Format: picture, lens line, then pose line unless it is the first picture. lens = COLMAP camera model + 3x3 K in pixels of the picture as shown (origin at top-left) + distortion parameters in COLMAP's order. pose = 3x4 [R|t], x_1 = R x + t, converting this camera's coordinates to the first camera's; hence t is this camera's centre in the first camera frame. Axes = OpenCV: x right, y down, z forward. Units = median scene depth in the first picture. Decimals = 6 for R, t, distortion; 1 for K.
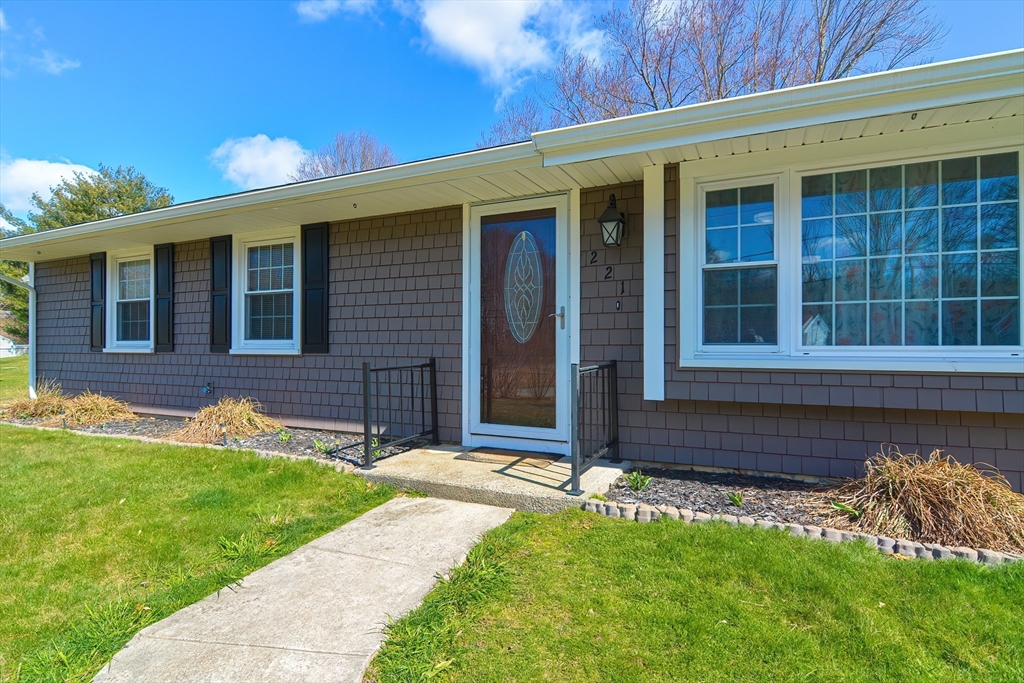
lens RADIAL K [[503.3, 0, 512.3], [0, 503.3, 338.9], [0, 0, 1]] dist [-0.001238, -0.003092]
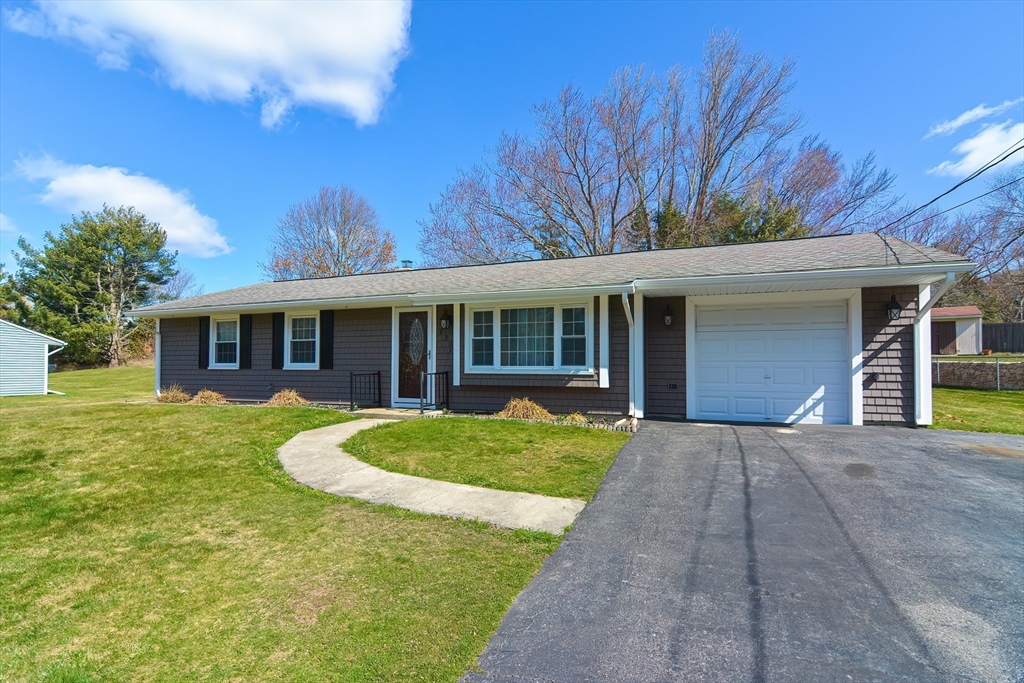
lens RADIAL K [[503.3, 0, 507.4], [0, 503.3, 349.9], [0, 0, 1]] dist [-0.001238, -0.003092]
pose [[0.999175, 0.002935, 0.040503, 0.333891], [-0.002164, 0.999816, -0.019060, -0.017091], [-0.040552, 0.018957, 0.998998, -1.331887]]
